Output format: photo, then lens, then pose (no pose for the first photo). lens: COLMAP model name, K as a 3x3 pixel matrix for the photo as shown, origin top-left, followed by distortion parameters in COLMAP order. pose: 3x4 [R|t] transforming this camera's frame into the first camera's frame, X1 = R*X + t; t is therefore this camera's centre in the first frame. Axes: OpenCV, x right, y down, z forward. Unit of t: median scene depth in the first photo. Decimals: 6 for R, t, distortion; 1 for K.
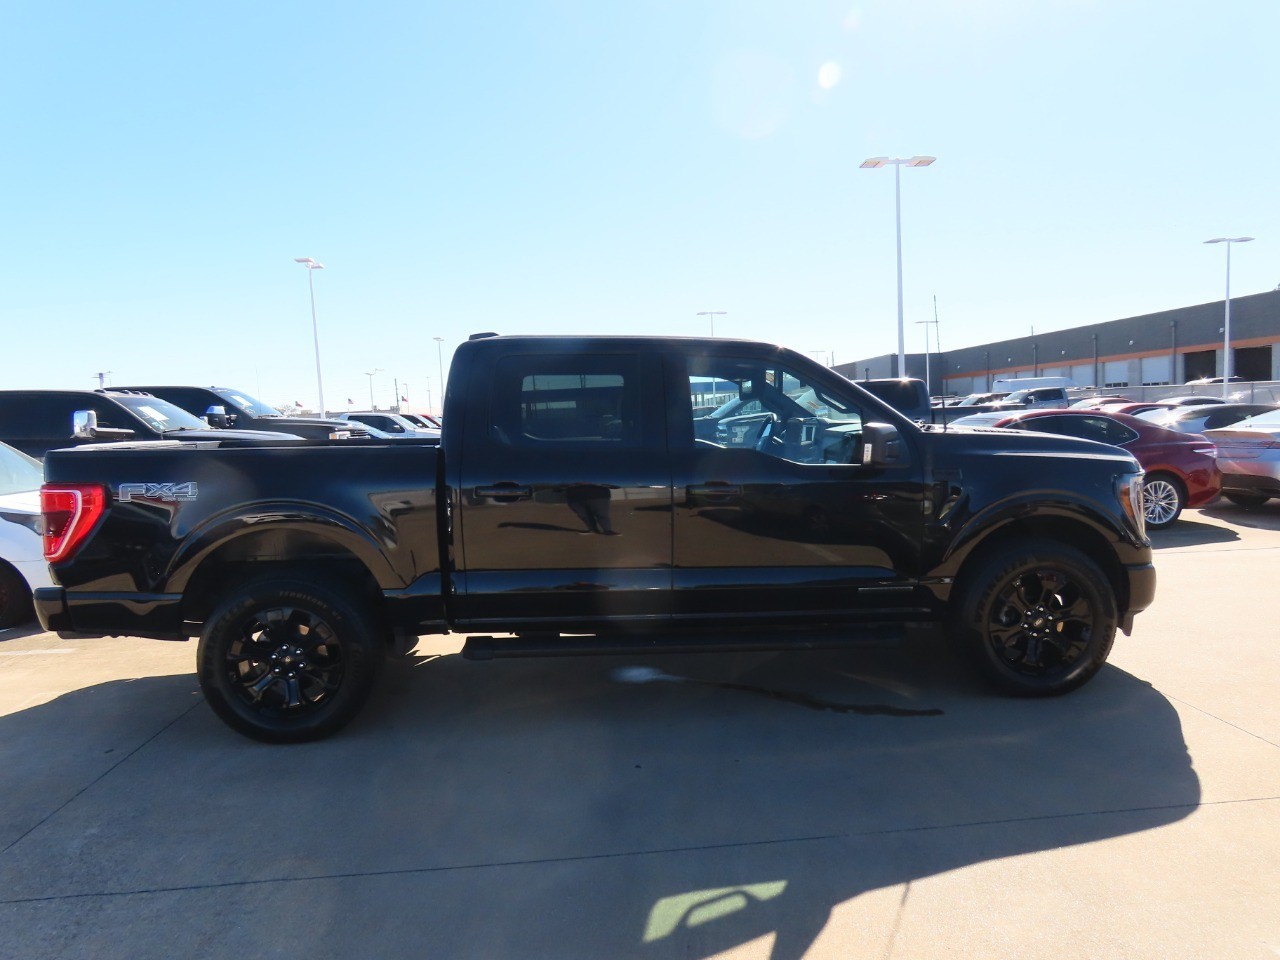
lens RADIAL K [[819.1, 0, 647.1], [0, 819.1, 485.8], [0, 0, 1]] dist [-0.005480, -0.005202]
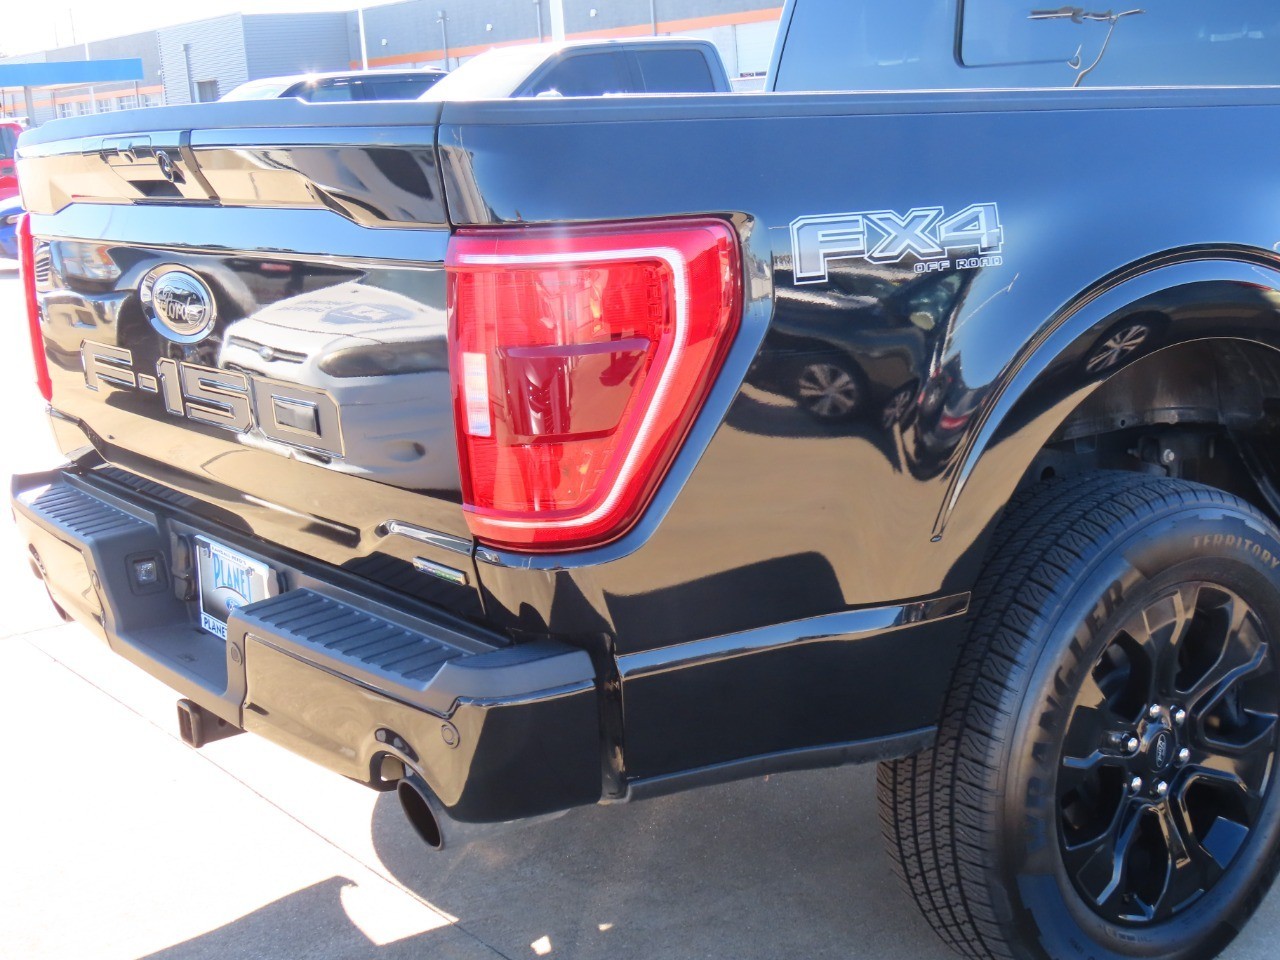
lens RADIAL K [[1764.1, 0, 676.8], [0, 1764.1, 473.8], [0, 0, 1]] dist [-0.071816, 0.000000]
pose [[0.839776, -0.120116, 0.529479, -0.968142], [0.069466, 0.990976, 0.114634, 0.011607], [-0.538471, -0.059486, 0.840542, 0.521571]]
